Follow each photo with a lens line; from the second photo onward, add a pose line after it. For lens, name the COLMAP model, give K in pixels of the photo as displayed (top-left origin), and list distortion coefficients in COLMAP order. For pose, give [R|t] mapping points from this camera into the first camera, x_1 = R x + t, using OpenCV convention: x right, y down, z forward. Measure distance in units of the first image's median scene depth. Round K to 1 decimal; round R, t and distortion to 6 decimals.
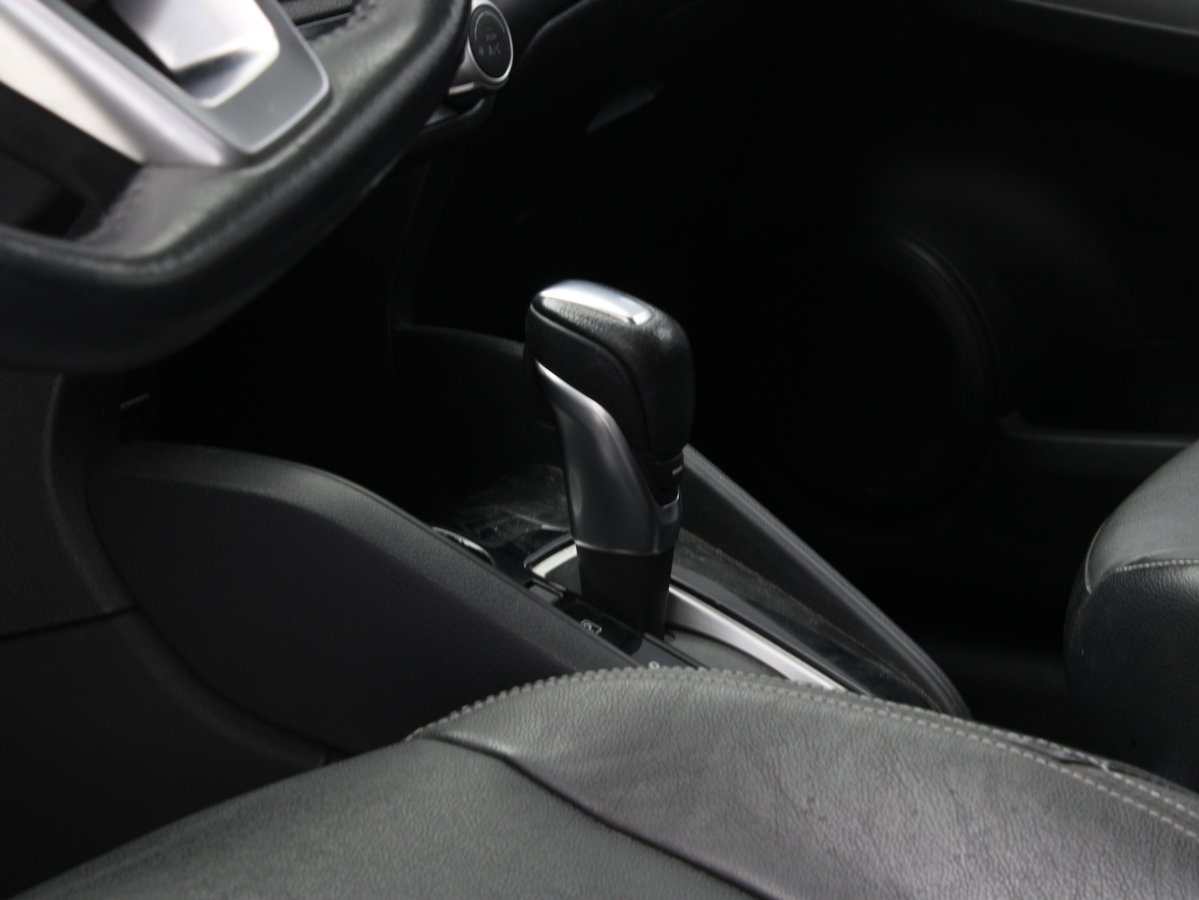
lens RADIAL K [[3200.9, 0, 599.5], [0, 3200.9, 450.0], [0, 0, 1]] dist [0.100158, -0.409828]
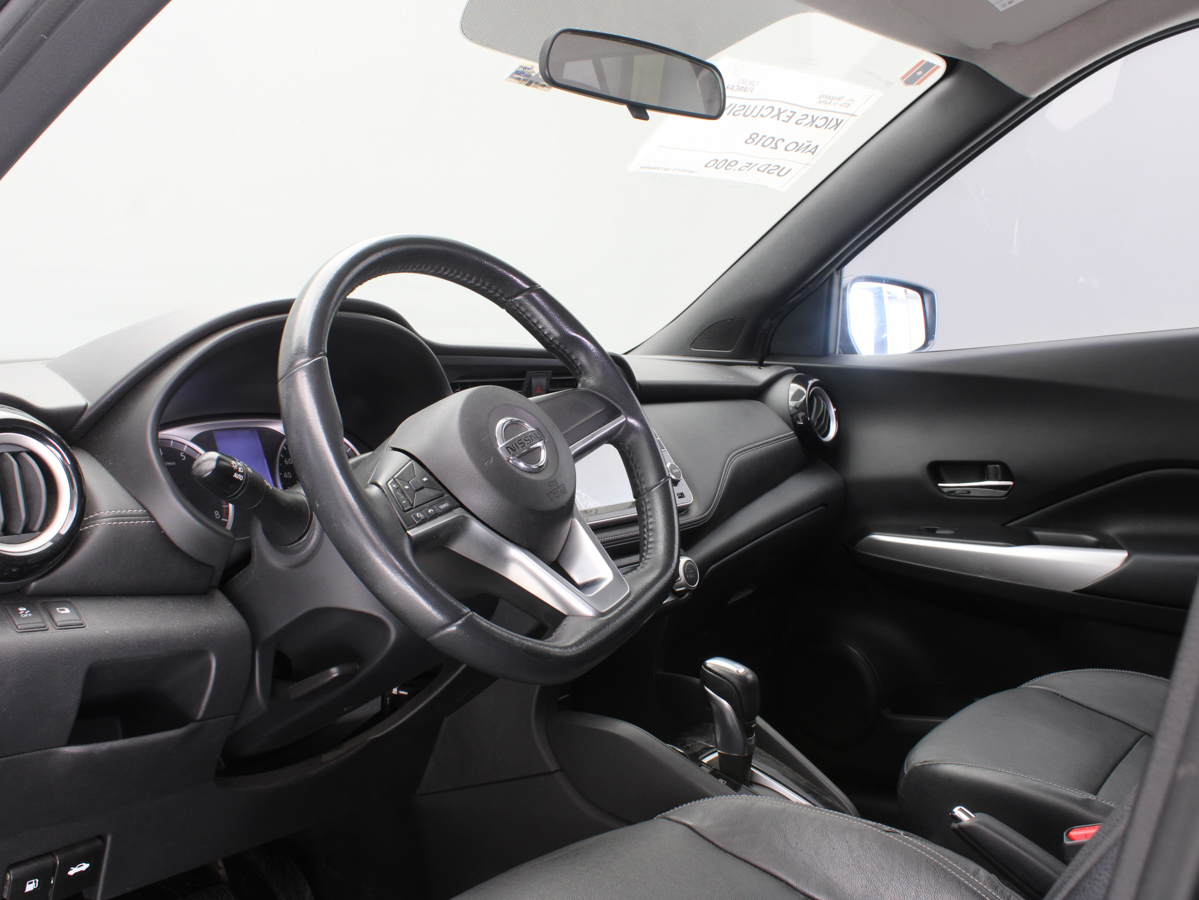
lens RADIAL K [[1229.6, 0, 599.5], [0, 1229.6, 450.0], [0, 0, 1]] dist [-0.153952, 0.145677]
pose [[0.992546, -0.000337, -0.121874, 0.022301], [-0.026339, 0.975772, -0.217198, 0.006736], [0.118994, 0.218789, 0.968489, -0.114385]]
